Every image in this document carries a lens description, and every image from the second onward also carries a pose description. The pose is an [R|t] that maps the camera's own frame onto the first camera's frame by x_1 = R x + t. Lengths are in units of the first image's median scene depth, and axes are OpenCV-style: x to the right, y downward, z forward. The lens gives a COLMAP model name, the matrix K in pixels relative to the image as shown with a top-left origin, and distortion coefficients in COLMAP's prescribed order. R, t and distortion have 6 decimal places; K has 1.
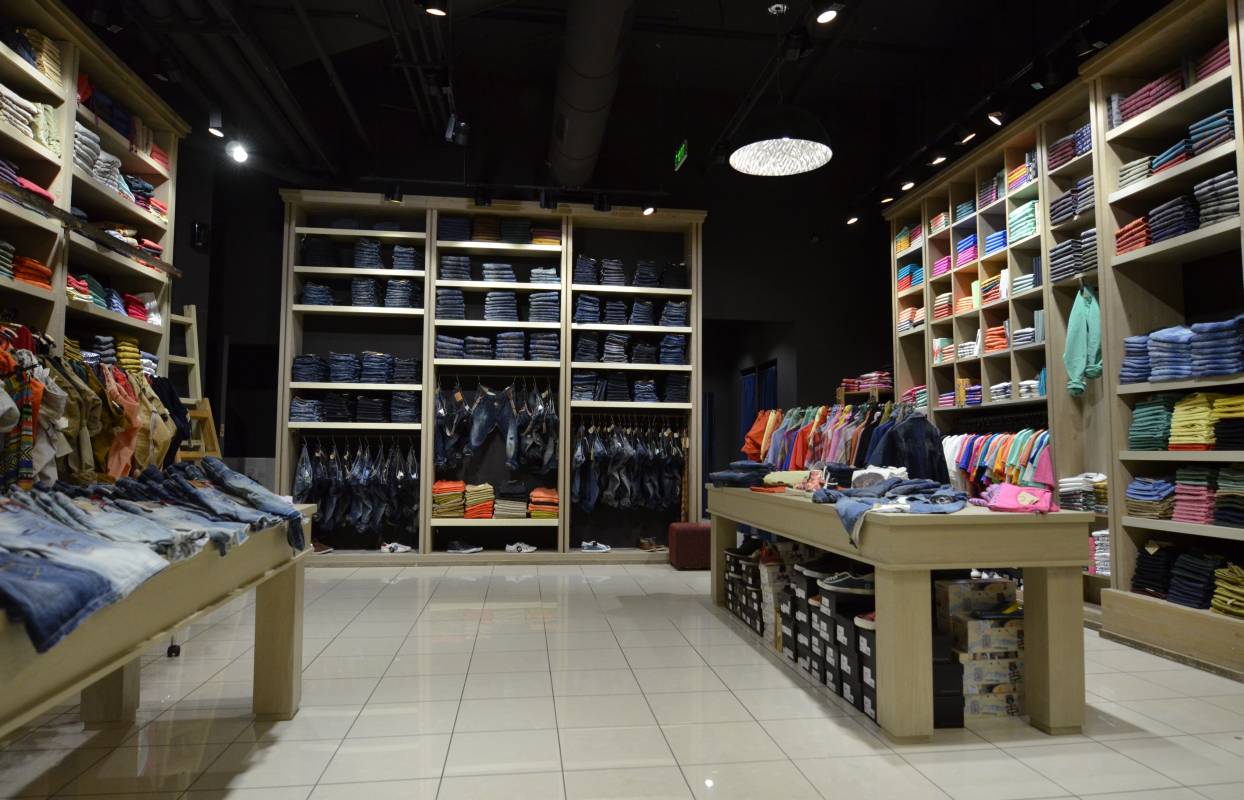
lens RADIAL K [[771.9, 0, 629.1], [0, 771.9, 403.2], [0, 0, 1]] dist [-0.010397, -0.004788]
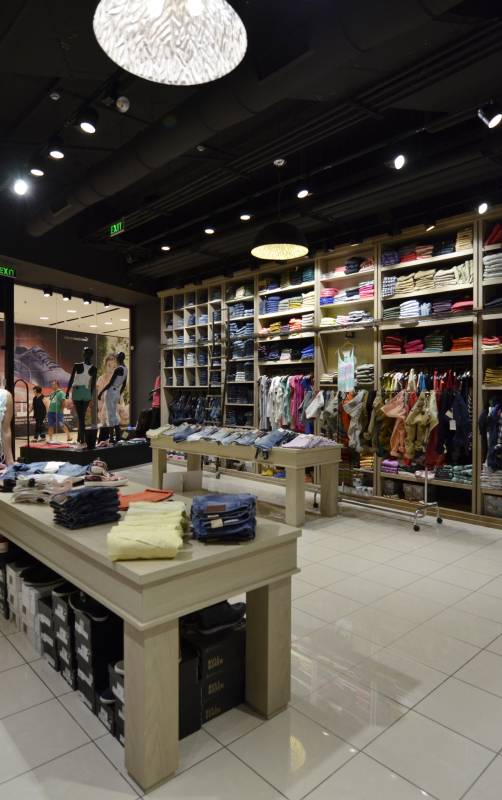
lens RADIAL K [[502.2, 0, 252.2], [0, 502.2, 398.7], [0, 0, 1]] dist [-0.008957, -0.001594]
pose [[-0.820606, 0.002311, -0.571490, 0.371517], [0.025113, 0.999172, -0.032020, 0.008708], [0.570943, -0.040628, -0.819984, 1.323366]]
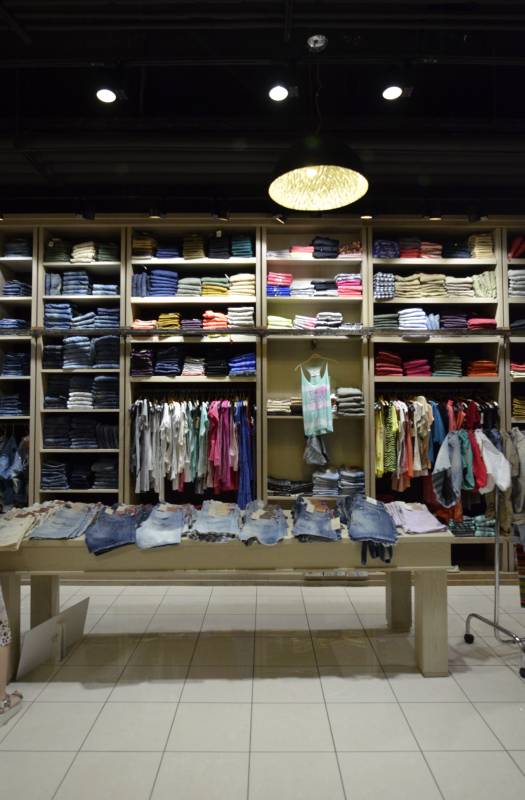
lens RADIAL K [[489.5, 0, 261.9], [0, 489.5, 397.5], [0, 0, 1]] dist [-0.009172, -0.001816]
pose [[-0.136450, -0.042676, -0.989727, 0.308802], [0.055911, 0.997147, -0.050704, -0.054475], [0.989068, -0.062255, -0.133675, 0.465210]]
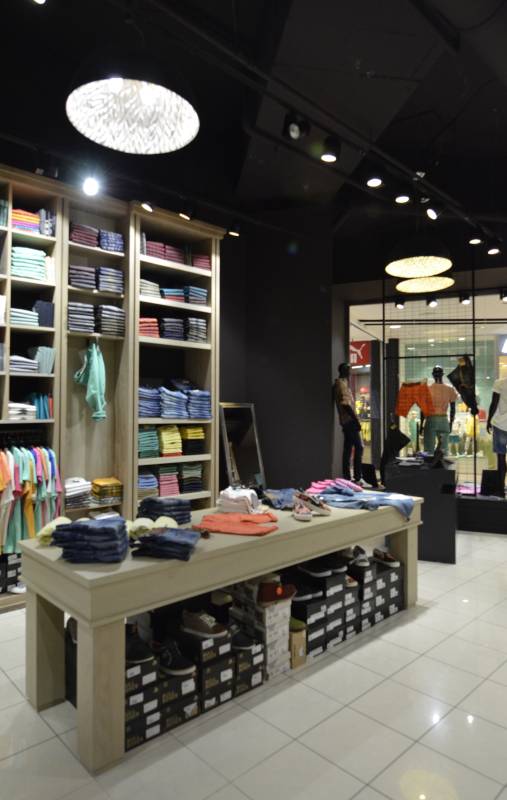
lens RADIAL K [[500.5, 0, 253.5], [0, 500.5, 400.0], [0, 0, 1]] dist [-0.013462, -0.003084]
pose [[-0.578421, 0.014665, 0.815607, -0.269285], [-0.052634, 0.997084, -0.055255, -0.012694], [-0.814039, -0.074889, -0.575962, 1.123047]]
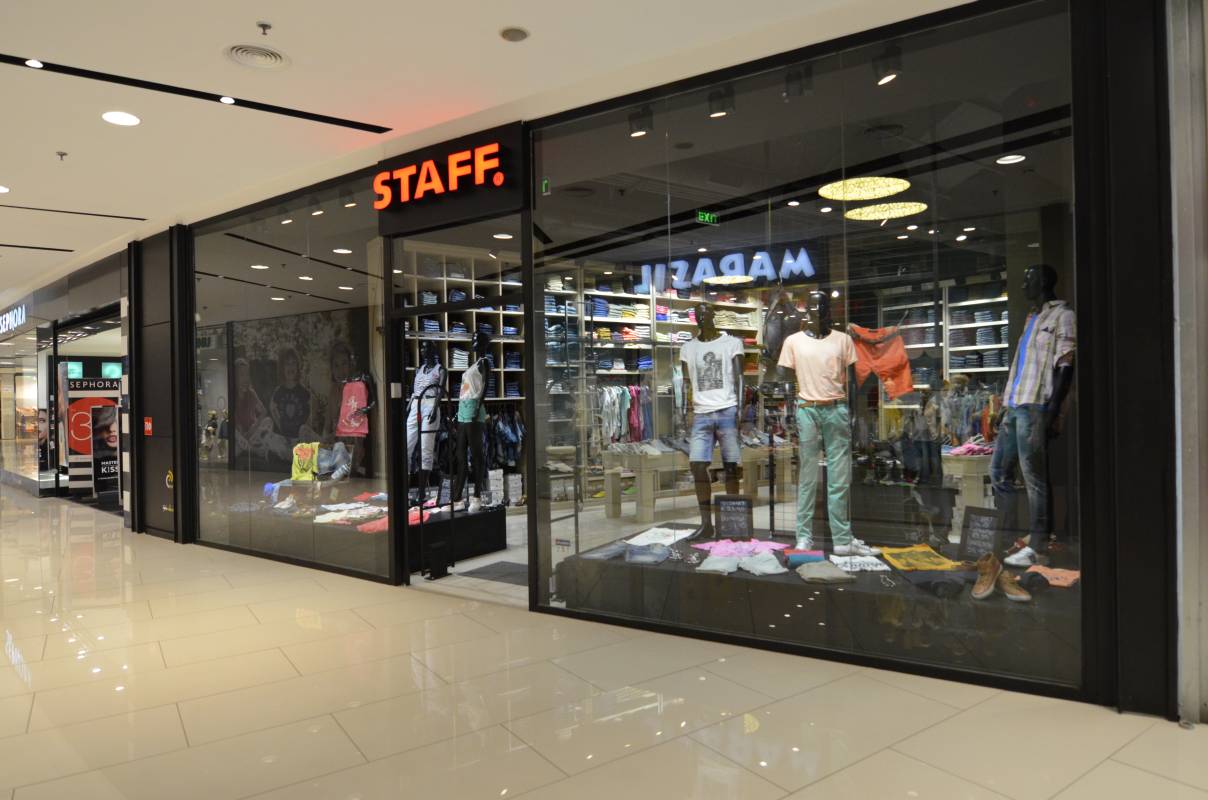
lens RADIAL K [[732.5, 0, 610.3], [0, 732.5, 405.4], [0, 0, 1]] dist [-0.009678, -0.002339]
pose [[0.457780, -0.008012, -0.889029, 1.199670], [0.070633, 0.997126, 0.027384, -0.101336], [0.886255, -0.075330, 0.457030, -0.664873]]
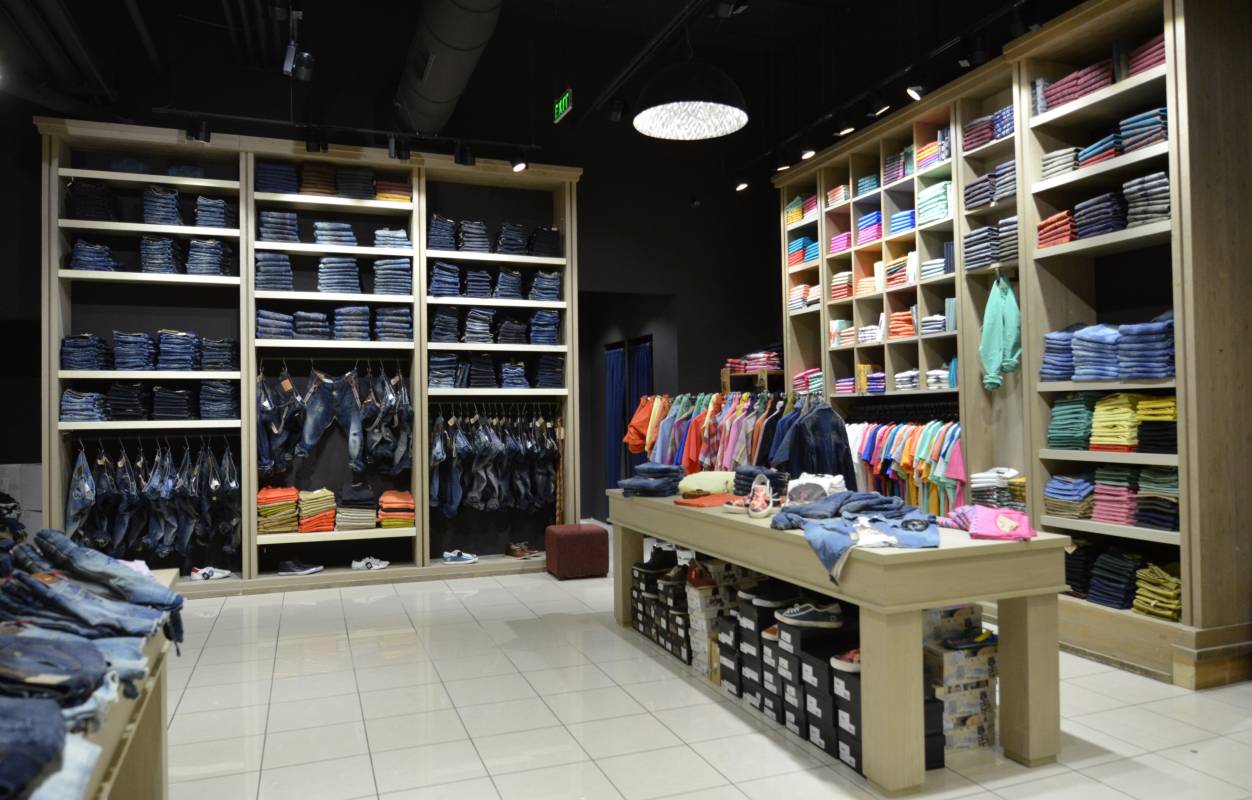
lens RADIAL K [[853.4, 0, 632.3], [0, 853.4, 400.9], [0, 0, 1]] dist [-0.009749, -0.001315]
pose [[0.974287, -0.016202, 0.224726, -0.089766], [0.005738, 0.998872, 0.047139, -0.043008], [-0.225236, -0.044637, 0.973281, 0.047681]]
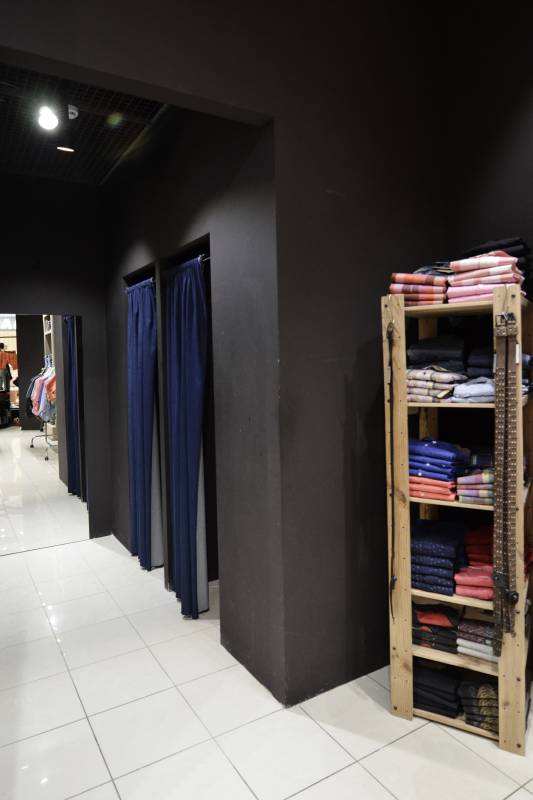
lens RADIAL K [[520.7, 0, 264.6], [0, 520.7, 379.5], [0, 0, 1]] dist [-0.004542, -0.001525]
pose [[0.916900, -0.036855, 0.397411, 0.153475], [0.000913, 0.995918, 0.090253, -0.002430], [-0.399116, -0.082390, 0.913191, 1.109873]]
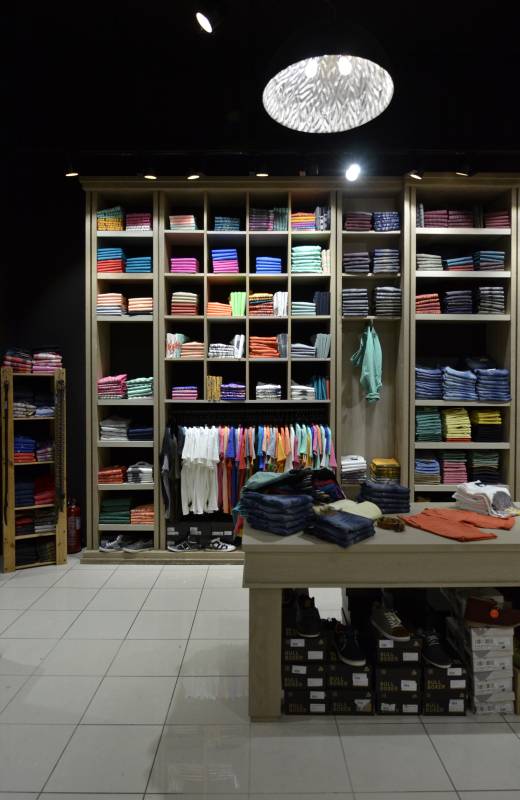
lens RADIAL K [[490.2, 0, 260.7], [0, 490.2, 398.9], [0, 0, 1]] dist [-0.014515, -0.004300]
pose [[0.132328, -0.016162, 0.991074, -0.289127], [-0.063326, 0.997687, 0.024725, -0.023515], [-0.989181, -0.066033, 0.130998, 0.942213]]
